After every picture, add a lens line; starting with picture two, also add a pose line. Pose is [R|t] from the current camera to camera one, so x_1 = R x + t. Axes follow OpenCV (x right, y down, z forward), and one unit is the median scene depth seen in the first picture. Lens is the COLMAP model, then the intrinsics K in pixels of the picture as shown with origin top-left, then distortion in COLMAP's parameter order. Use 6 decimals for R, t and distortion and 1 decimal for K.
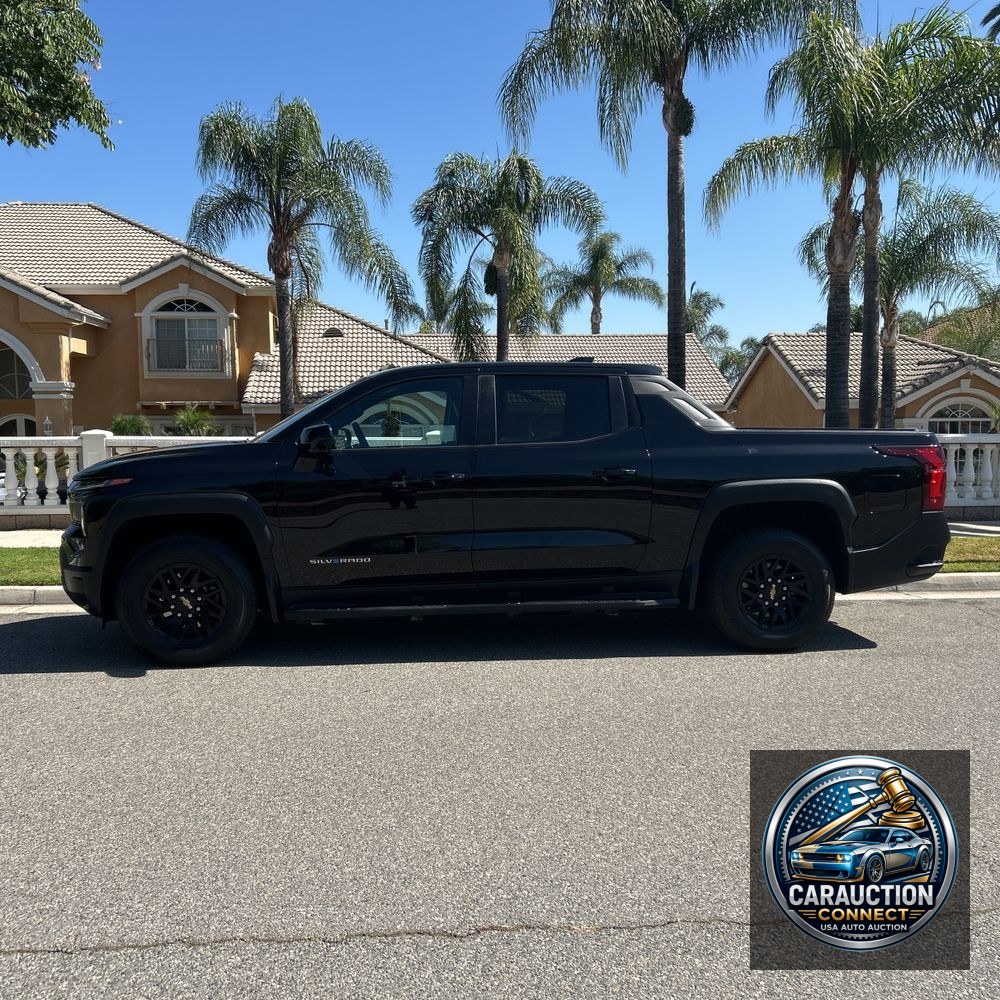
lens RADIAL K [[933.5, 0, 498.8], [0, 933.5, 500.8], [0, 0, 1]] dist [0.125778, -0.336345]
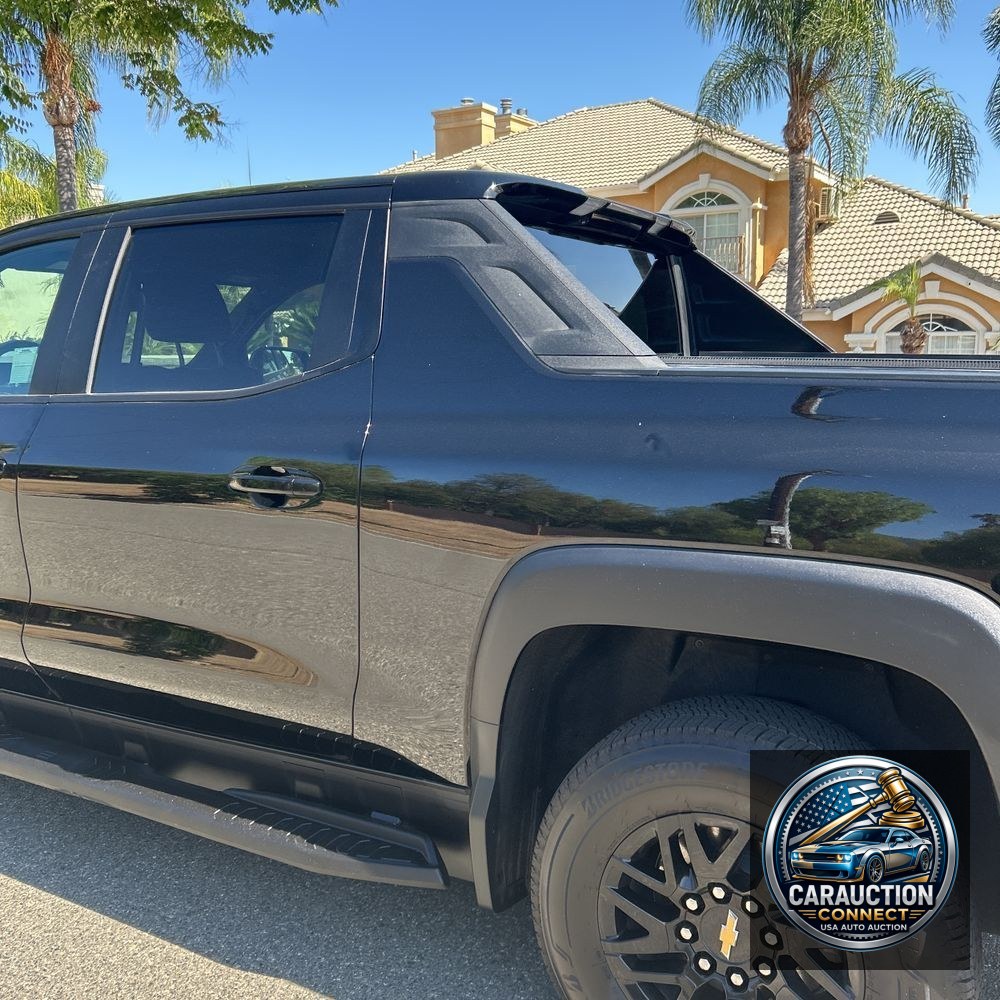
lens RADIAL K [[994.6, 0, 499.9], [0, 994.6, 496.6], [0, 0, 1]] dist [0.030267, -0.020762]
pose [[0.821394, 0.085248, -0.563955, 0.066671], [-0.039467, 0.994892, 0.092905, -0.009760], [0.568994, -0.054053, 0.820563, 0.117548]]
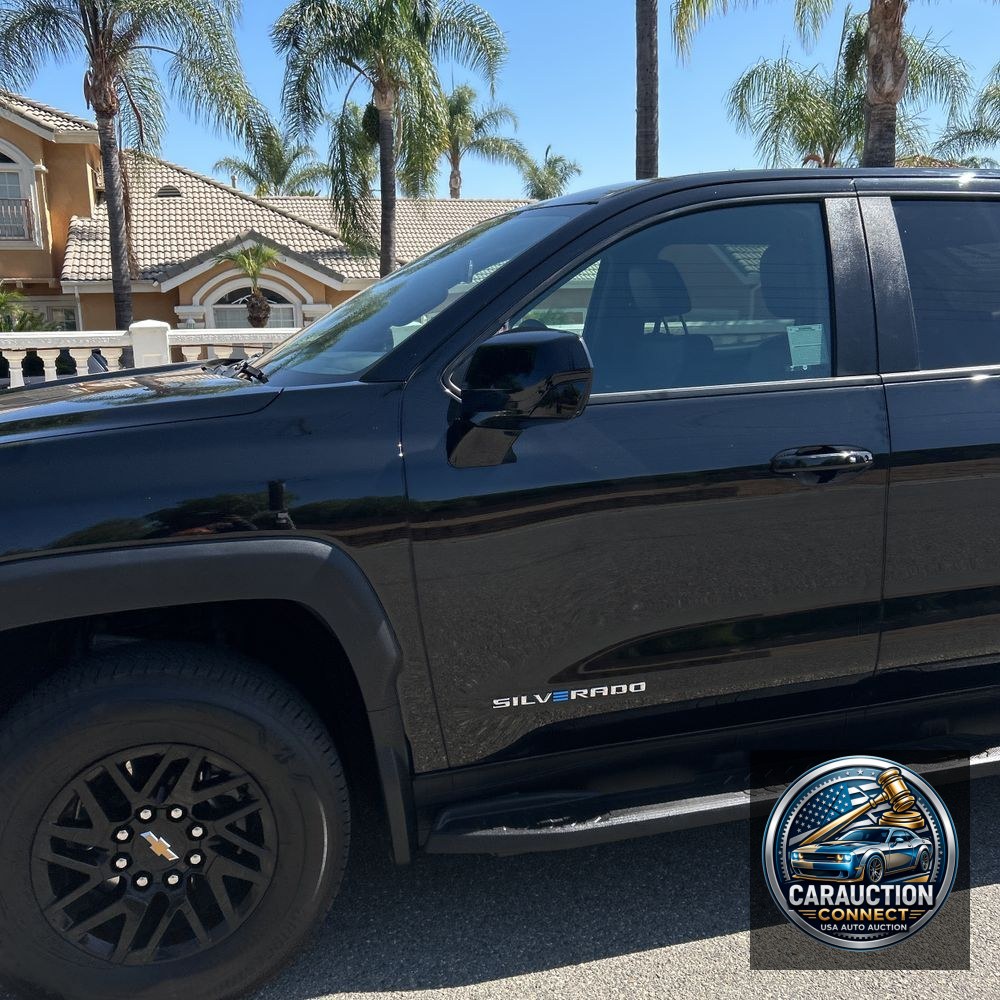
lens RADIAL K [[990.3, 0, 499.9], [0, 990.3, 486.1], [0, 0, 1]] dist [-0.005708, 0.015167]
pose [[0.987321, -0.037805, 0.154172, -0.041636], [0.021714, 0.994261, 0.104751, -0.009992], [-0.157247, -0.100075, 0.982476, 0.101656]]
